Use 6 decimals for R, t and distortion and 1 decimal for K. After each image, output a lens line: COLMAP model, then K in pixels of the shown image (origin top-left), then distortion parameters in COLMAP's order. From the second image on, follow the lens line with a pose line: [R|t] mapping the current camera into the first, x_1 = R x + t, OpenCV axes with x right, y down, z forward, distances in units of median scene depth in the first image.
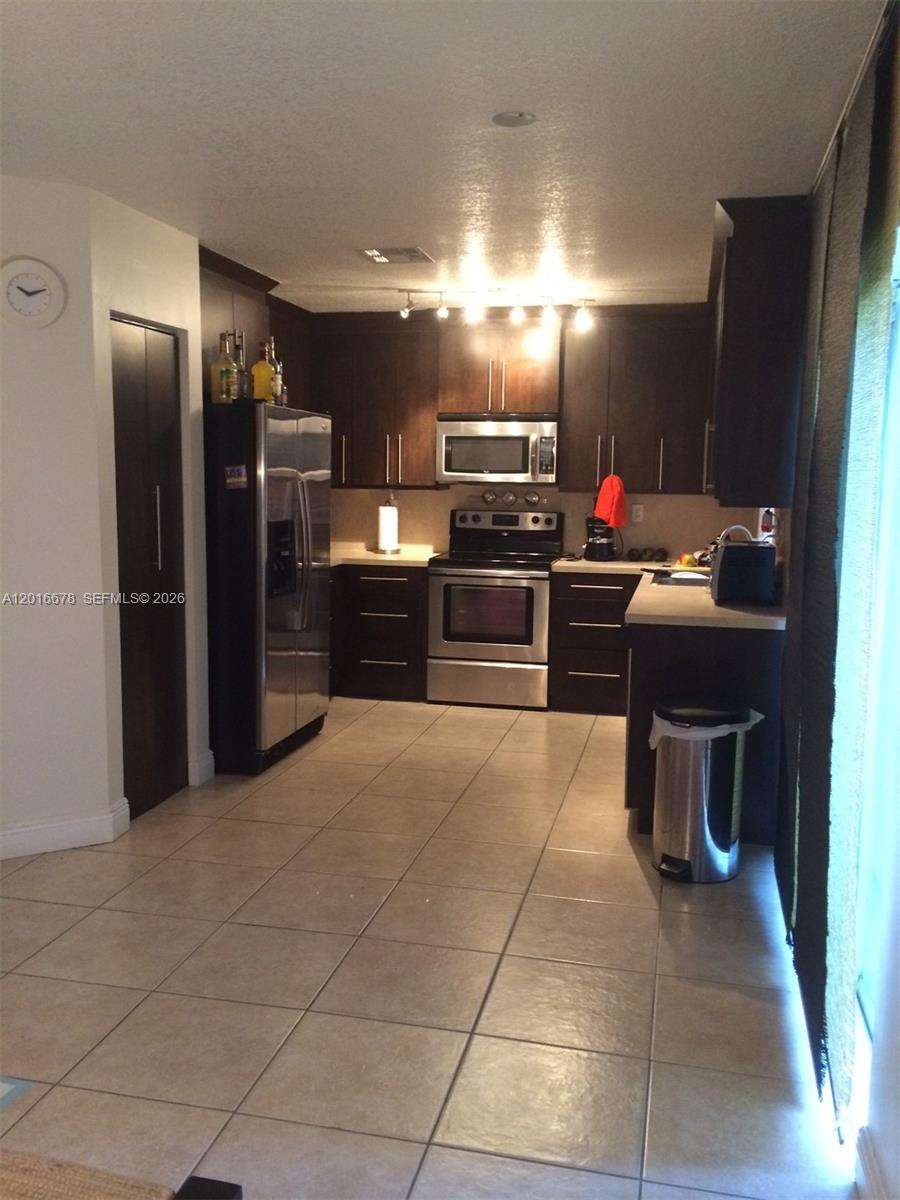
lens RADIAL K [[1029.7, 0, 447.8], [0, 1029.7, 601.6], [0, 0, 1]] dist [0.070443, -0.106643]
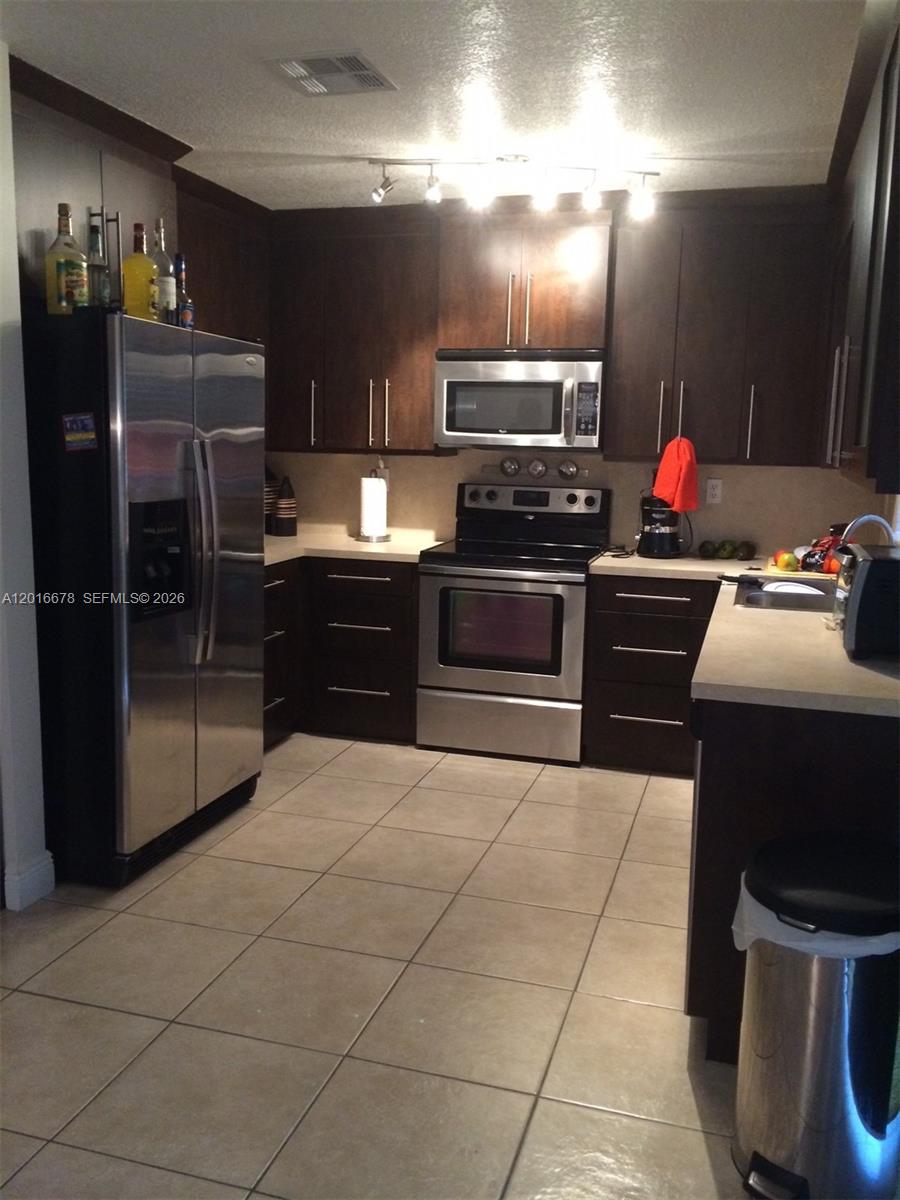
lens RADIAL K [[1029.7, 0, 455.1], [0, 1029.7, 598.1], [0, 0, 1]] dist [0.070443, -0.106643]
pose [[0.998192, 0.019169, -0.056961, 0.053599], [-0.017502, 0.999408, 0.029626, -0.034523], [0.057495, -0.028575, 0.997937, 0.312141]]
